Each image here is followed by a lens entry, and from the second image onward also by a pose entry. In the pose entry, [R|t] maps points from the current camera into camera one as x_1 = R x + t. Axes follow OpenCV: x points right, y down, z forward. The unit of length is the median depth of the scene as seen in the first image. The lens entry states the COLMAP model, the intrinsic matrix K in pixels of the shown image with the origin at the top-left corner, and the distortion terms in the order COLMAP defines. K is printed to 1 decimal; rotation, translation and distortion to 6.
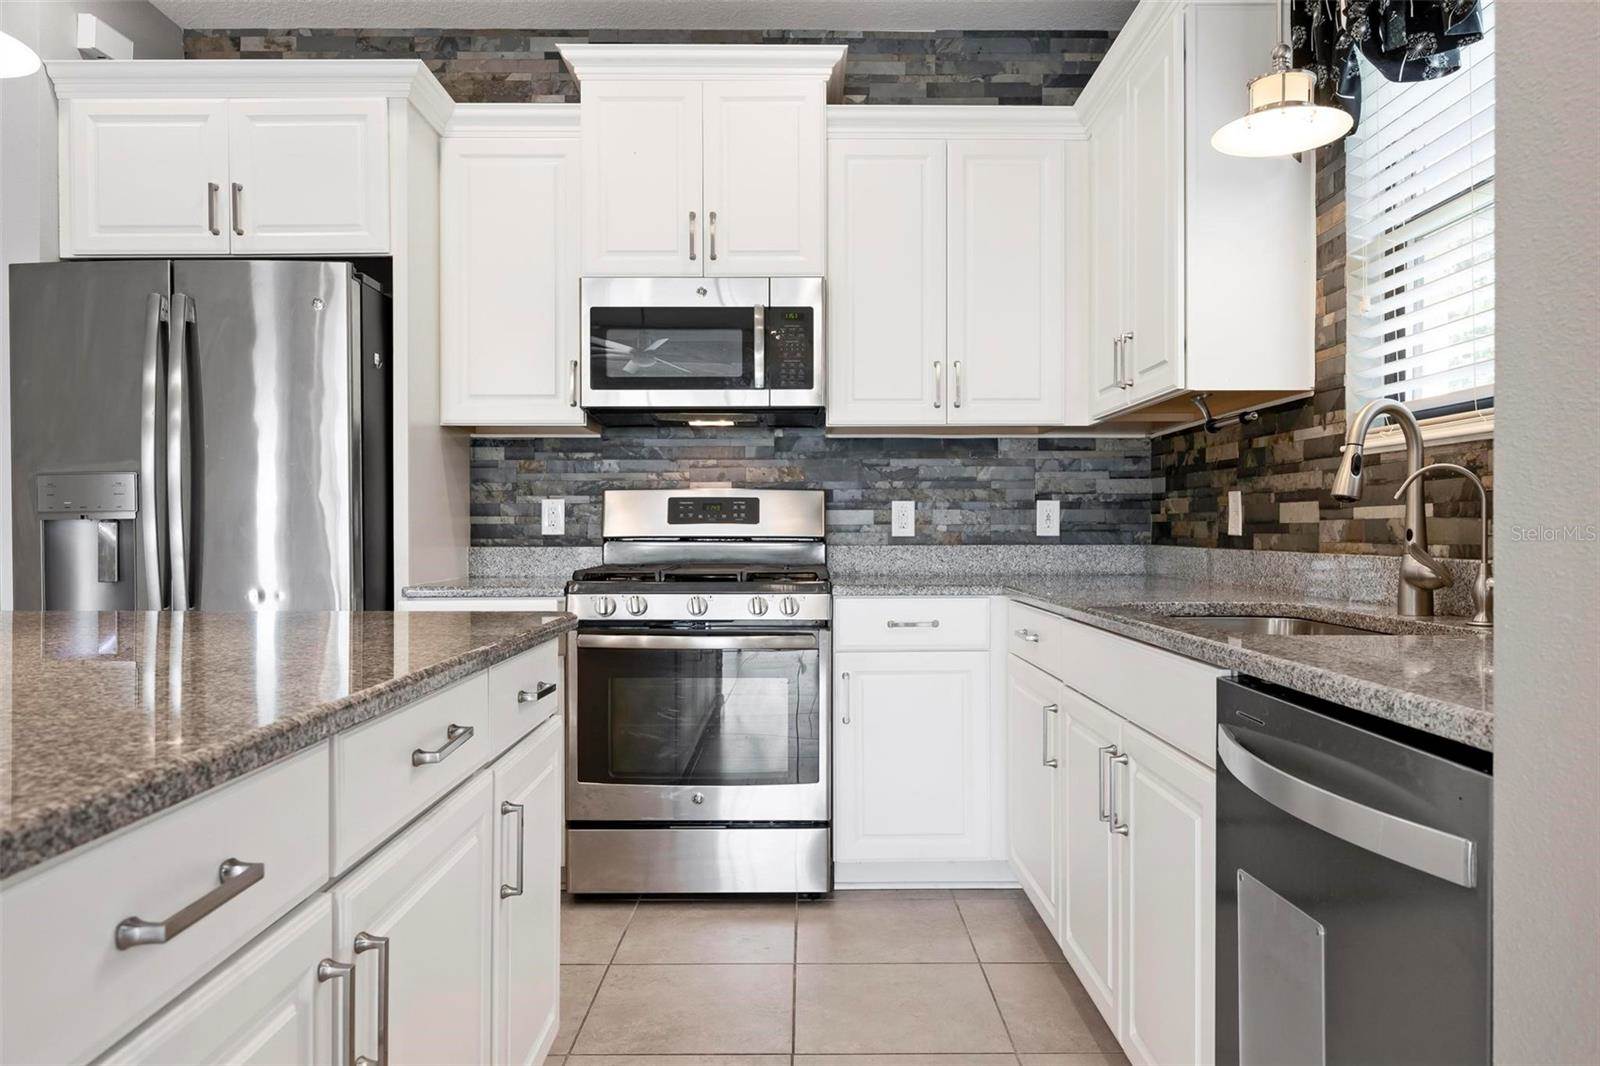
lens RADIAL K [[1066.9, 0, 802.6], [0, 1066.9, 531.1], [0, 0, 1]] dist [-0.007530, 0.004229]
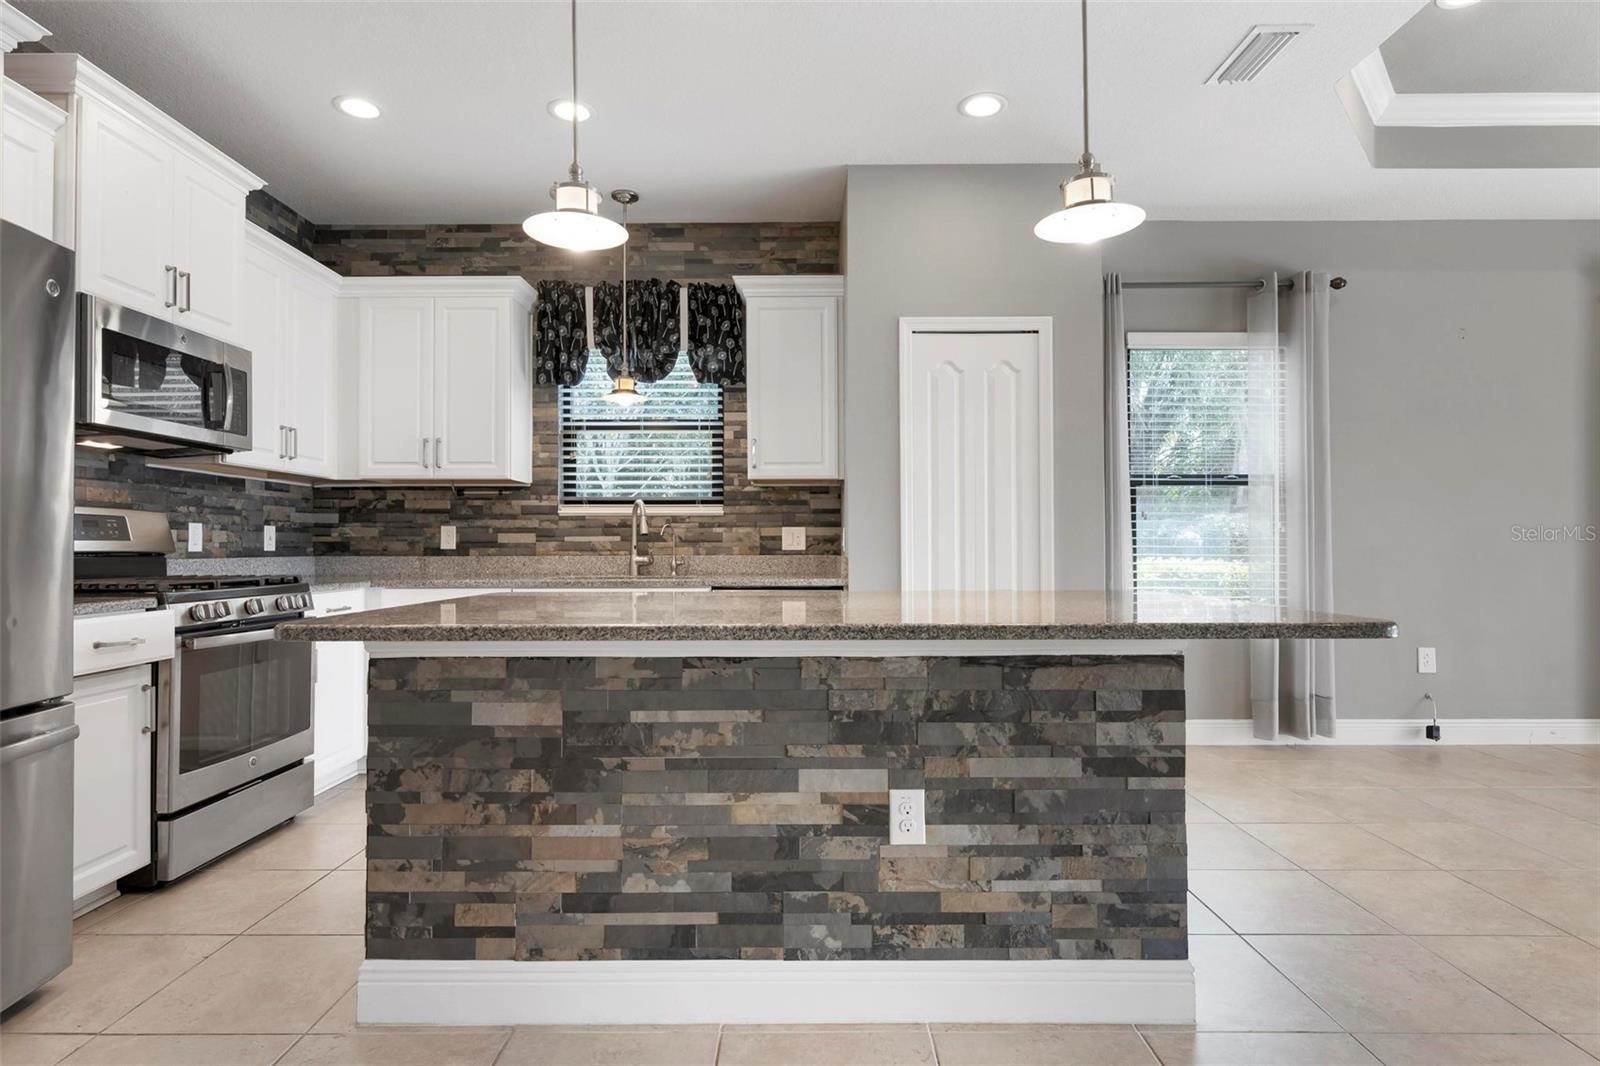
lens RADIAL K [[827.0, 0, 819.8], [0, 827.0, 540.3], [0, 0, 1]] dist [-0.002204, 0.001291]
pose [[-0.003873, 0.008830, 0.999954, -0.964857], [0.004755, 0.999950, -0.008812, 0.003985], [-0.999981, 0.004721, -0.003914, 0.309959]]
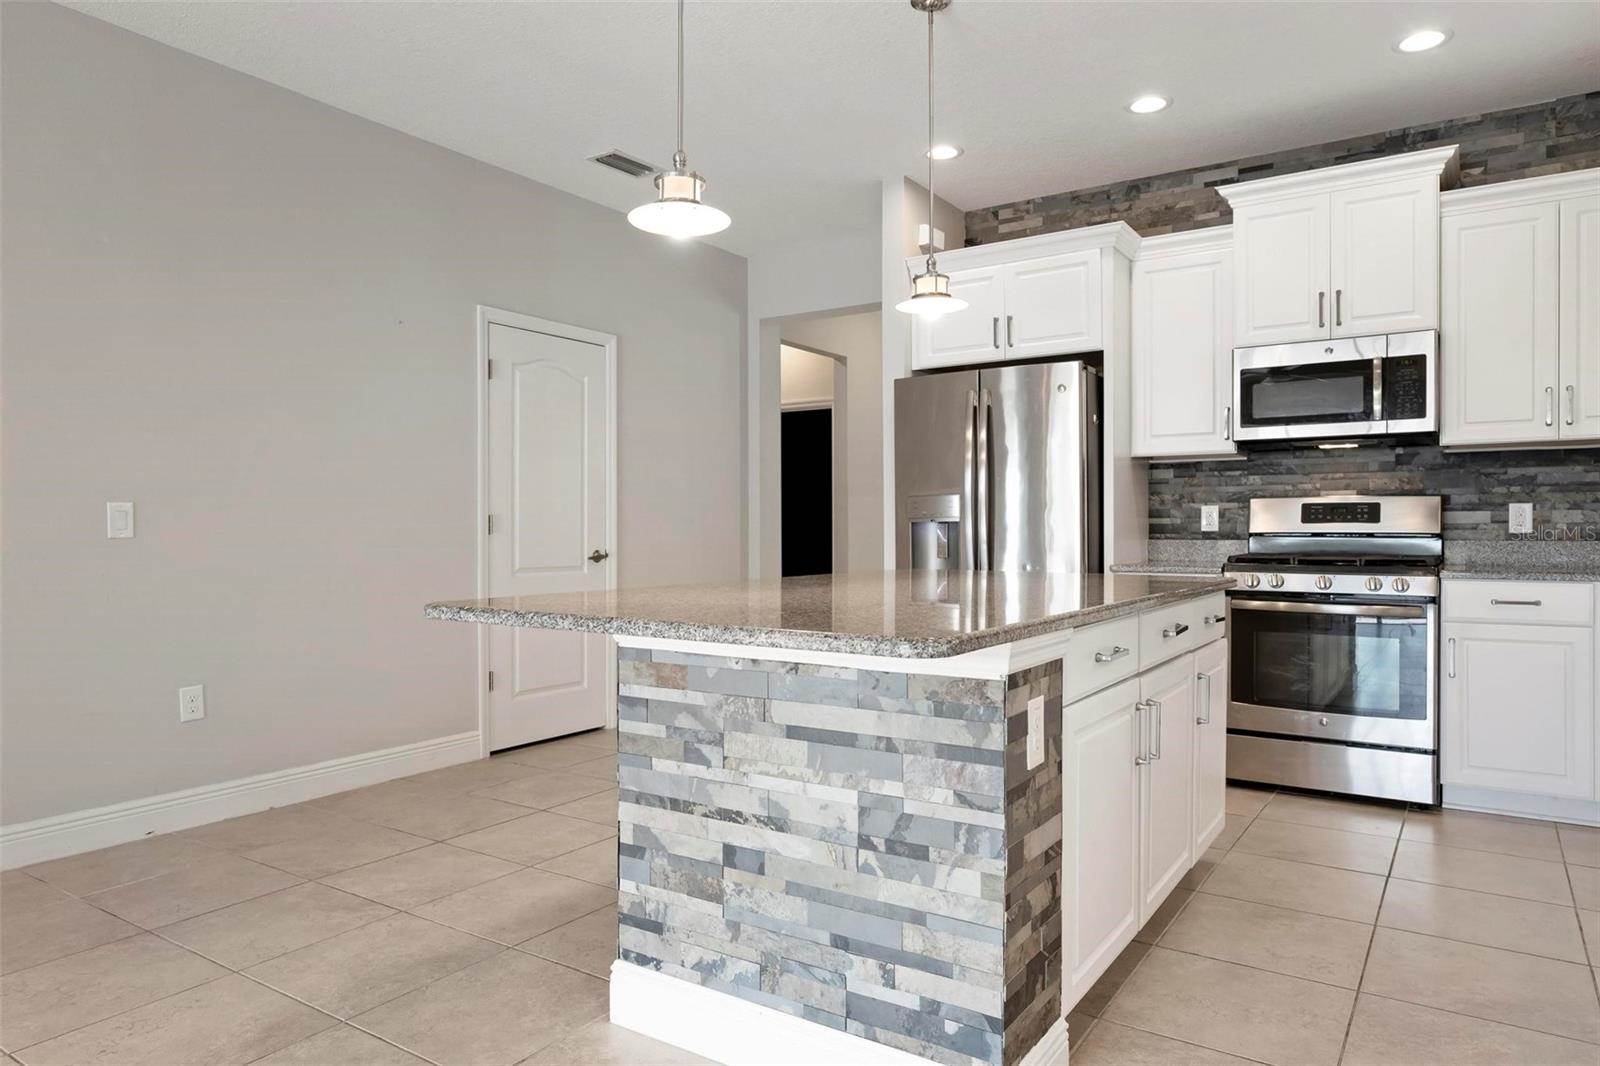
lens RADIAL K [[1010.0, 0, 809.6], [0, 1010.0, 531.9], [0, 0, 1]] dist [0.001942, 0.001448]
pose [[0.833791, 0.002207, -0.552076, 0.062132], [-0.001068, 0.999997, 0.002385, 0.001925], [0.552080, -0.001399, 0.833790, -0.415671]]
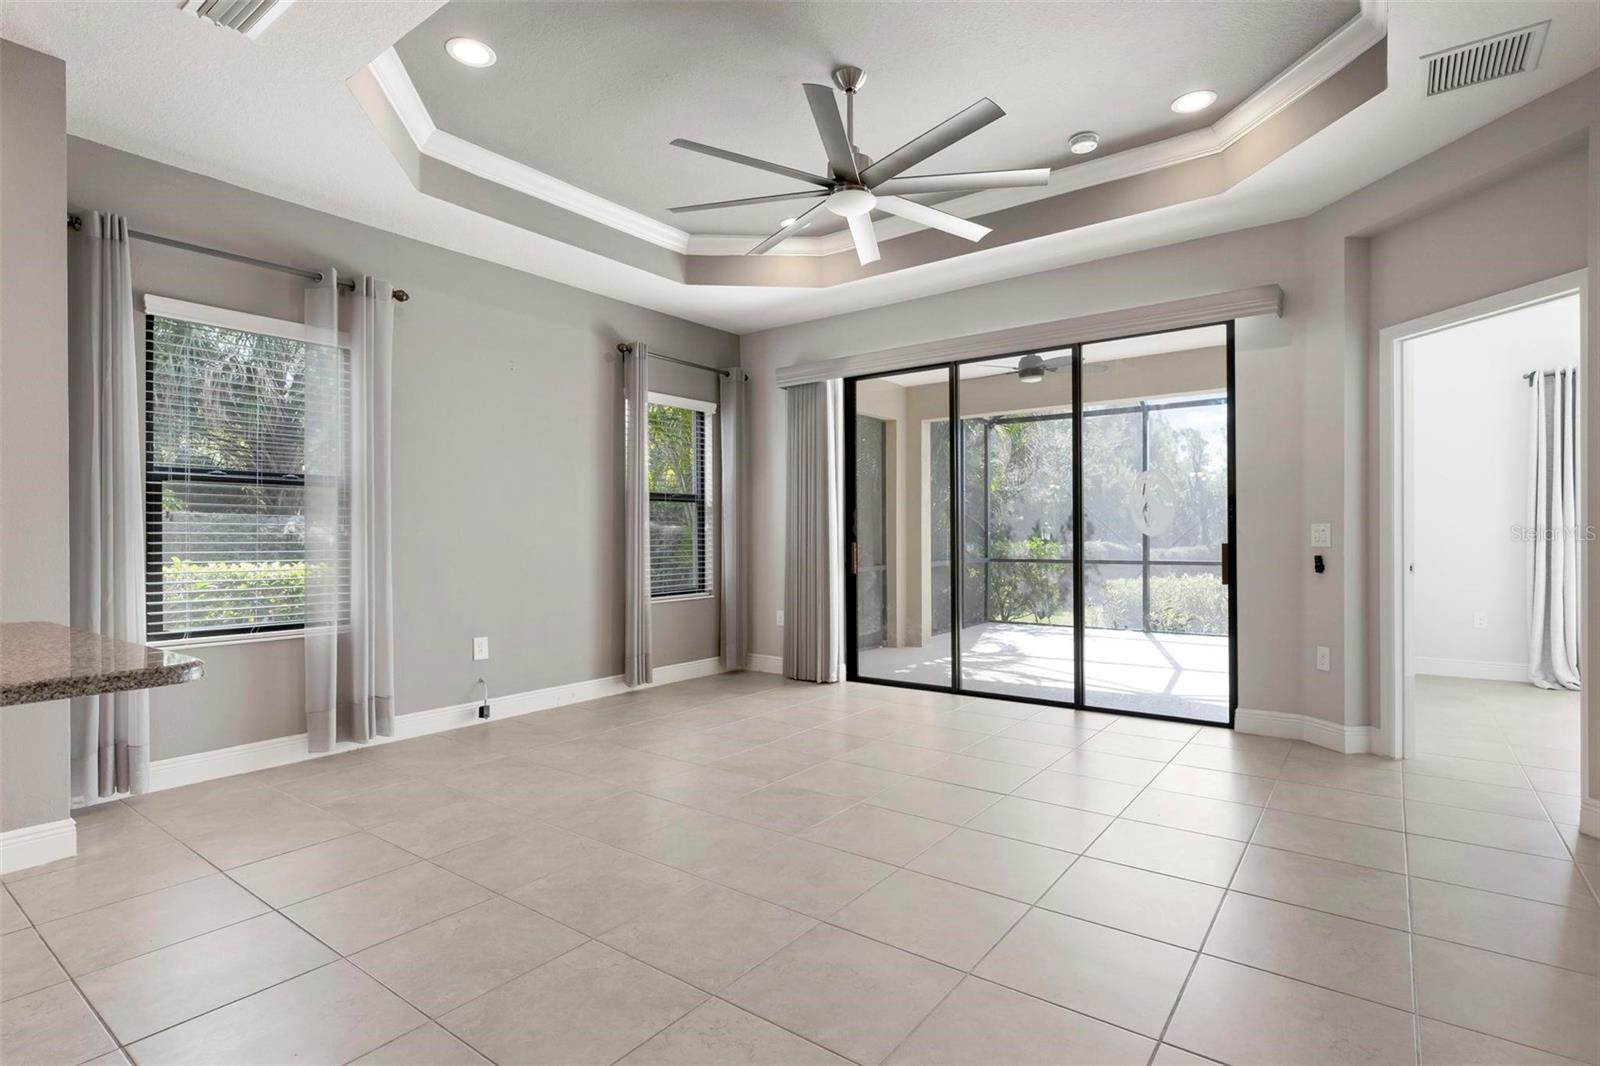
lens RADIAL K [[769.8, 0, 807.9], [0, 769.8, 540.2], [0, 0, 1]] dist [0.000062, -0.001167]
pose [[-0.802121, 0.004475, 0.597144, -0.953484], [0.010930, 0.999914, 0.007188, -0.010933], [-0.597061, 0.012293, -0.802102, 0.092027]]
